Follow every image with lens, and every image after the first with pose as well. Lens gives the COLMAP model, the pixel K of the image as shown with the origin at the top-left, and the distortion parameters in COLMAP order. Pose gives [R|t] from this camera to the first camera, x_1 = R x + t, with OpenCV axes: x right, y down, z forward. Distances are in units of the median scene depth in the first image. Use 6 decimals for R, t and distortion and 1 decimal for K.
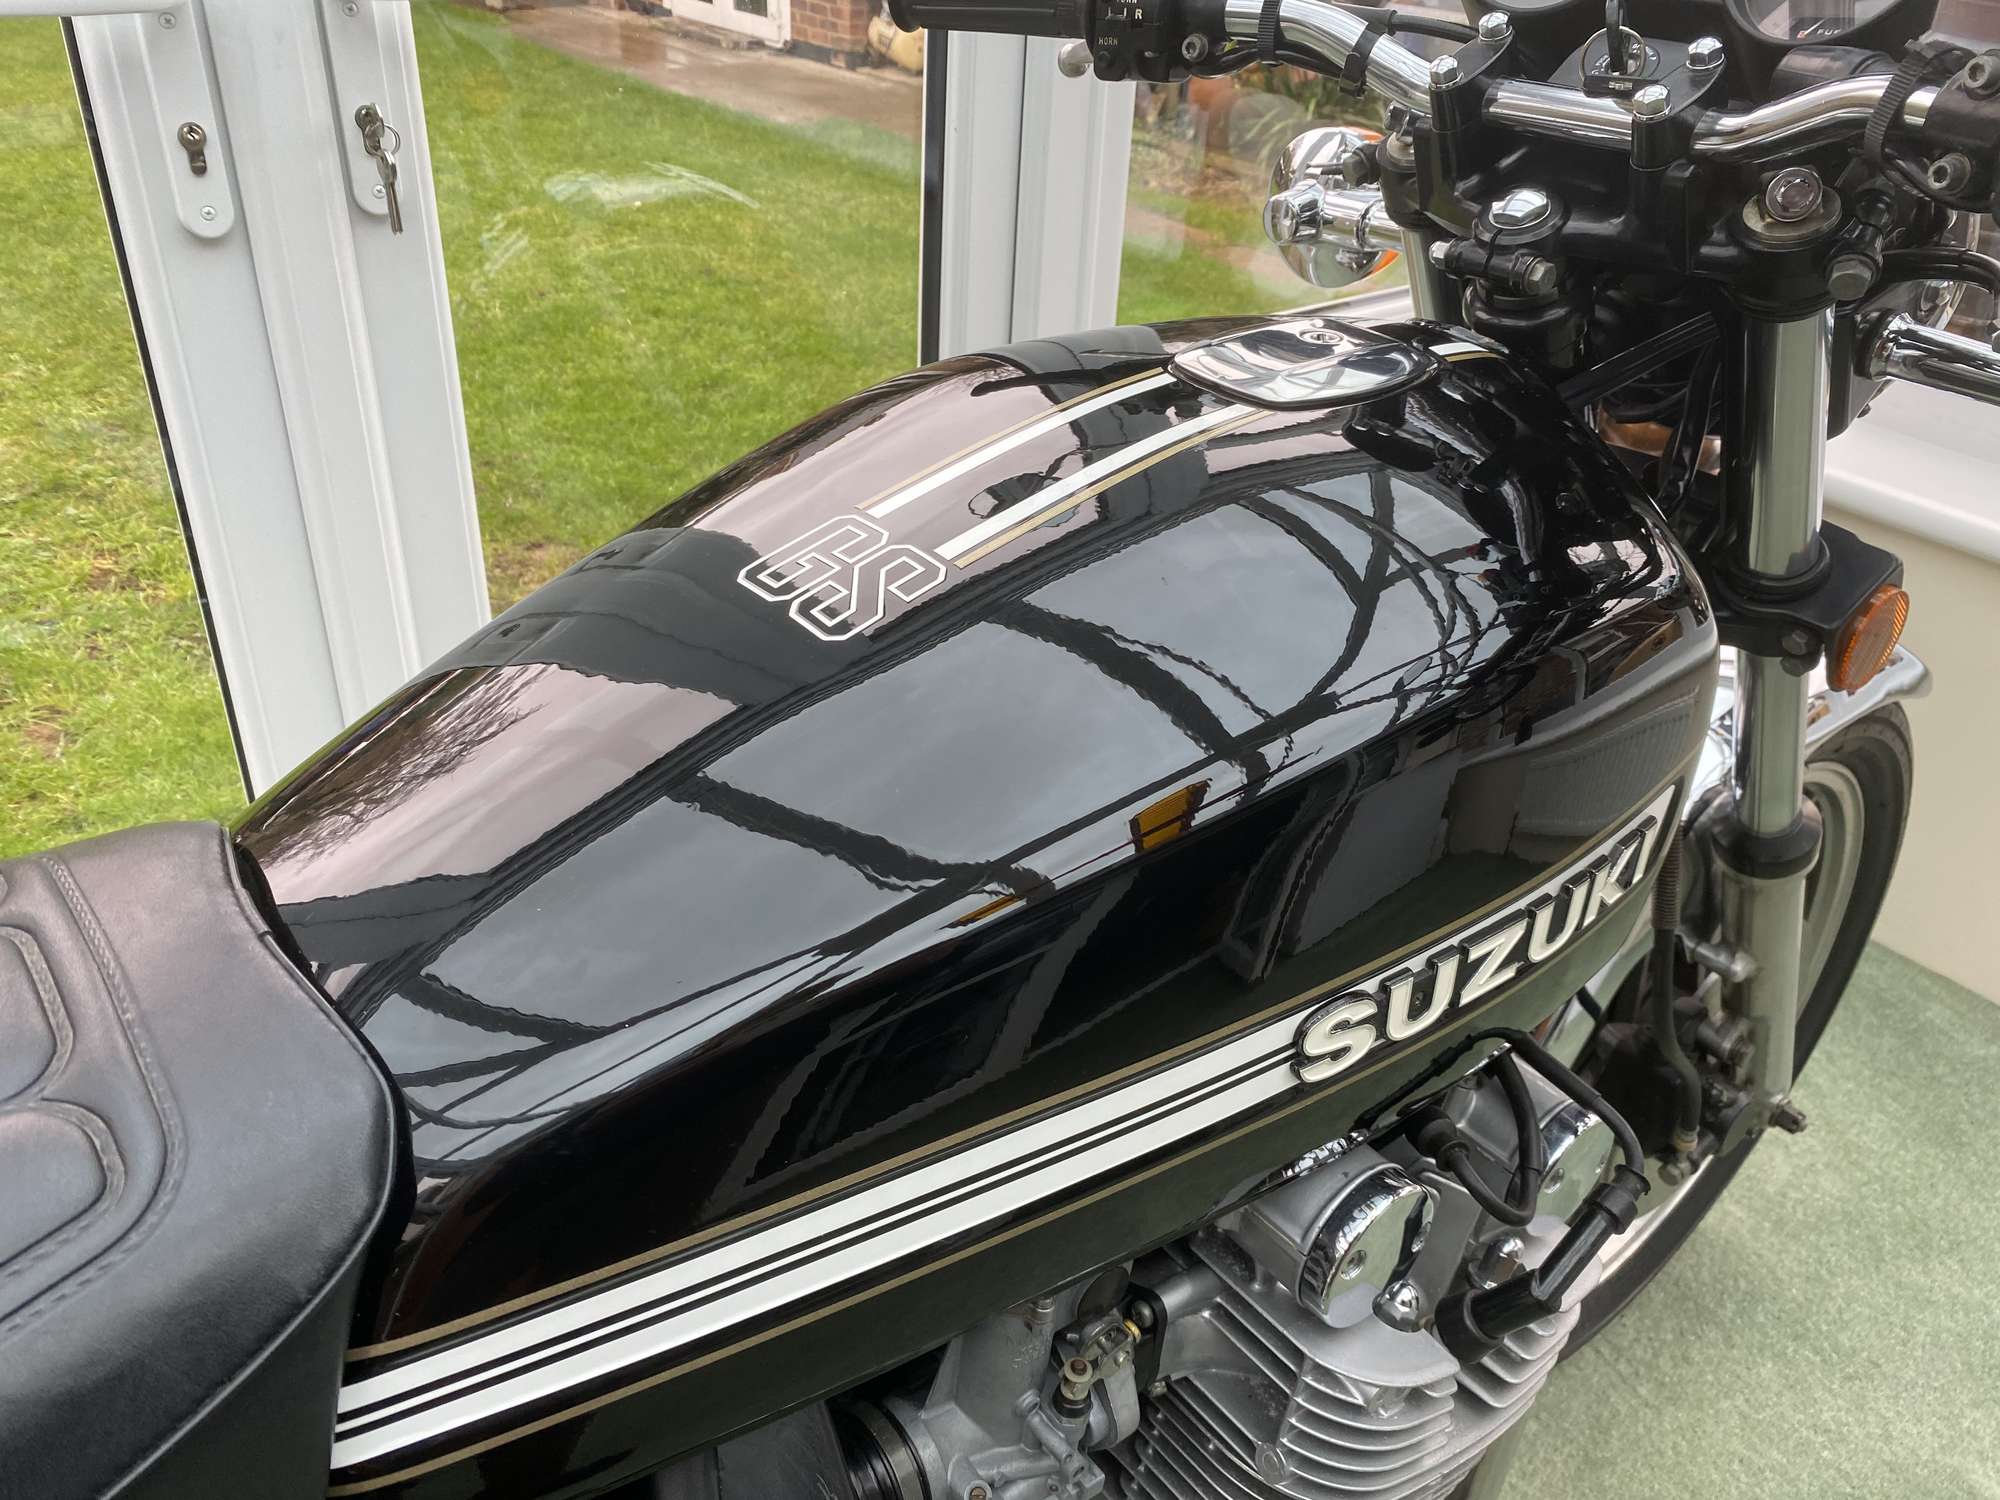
lens RADIAL K [[1520.3, 0, 998.1], [0, 1520.3, 768.1], [0, 0, 1]] dist [0.020471, -0.005890]
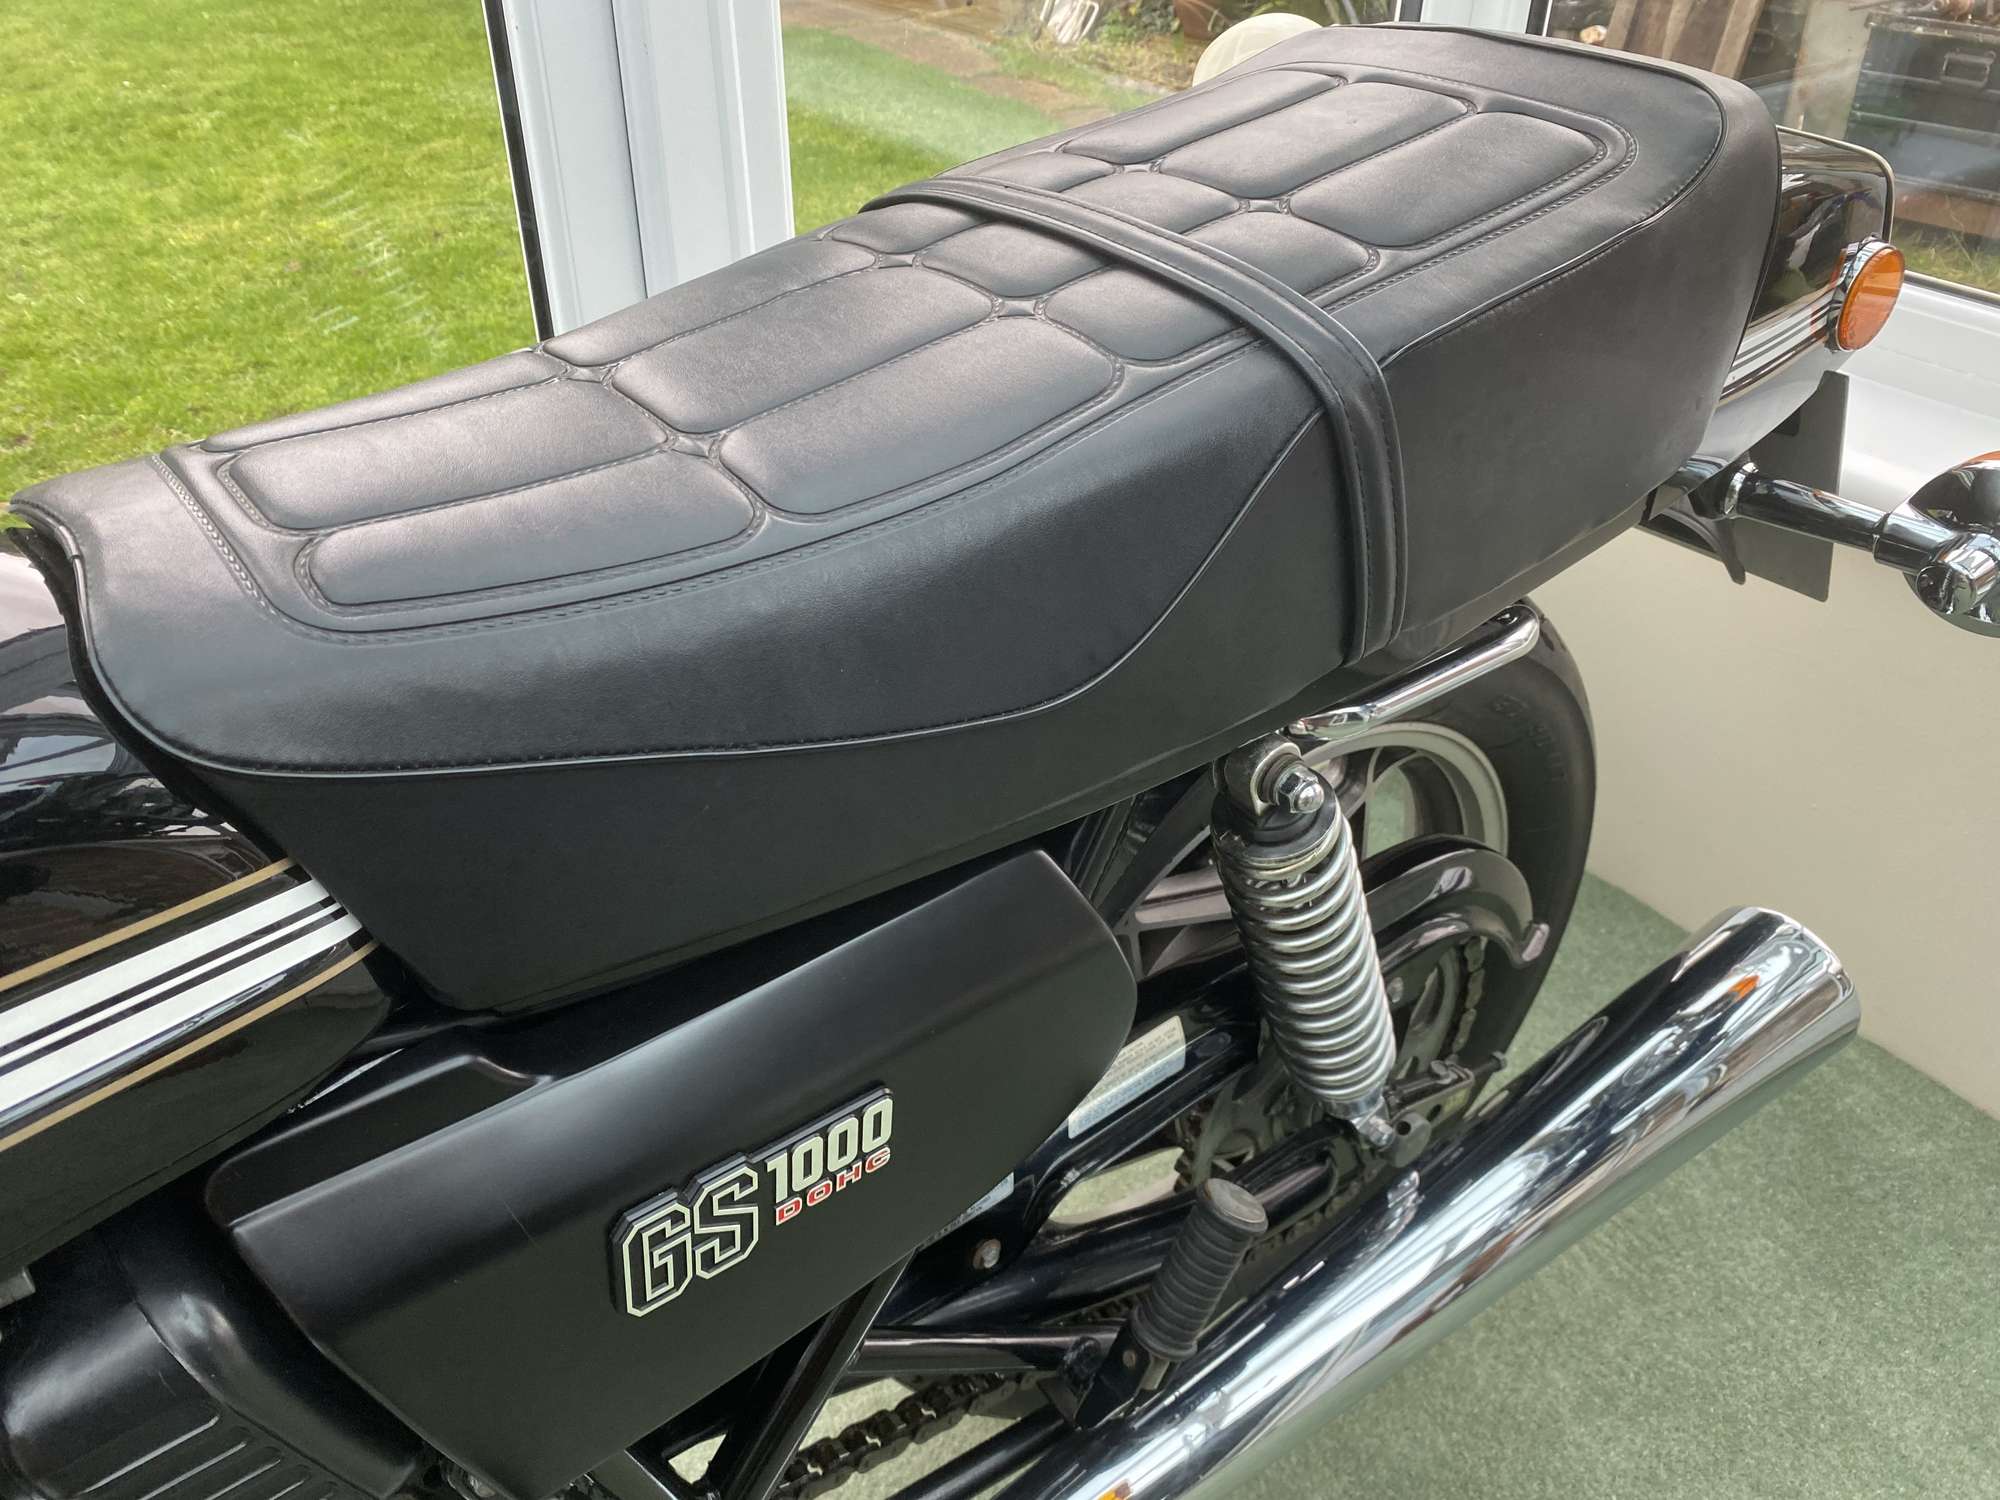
lens RADIAL K [[1532.3, 0, 1006.1], [0, 1532.3, 770.4], [0, 0, 1]] dist [0.031452, -0.023680]
pose [[0.998357, -0.020839, -0.053368, 0.227112], [0.023342, 0.998635, 0.046722, -0.060244], [0.052321, -0.047891, 0.997481, 0.193558]]
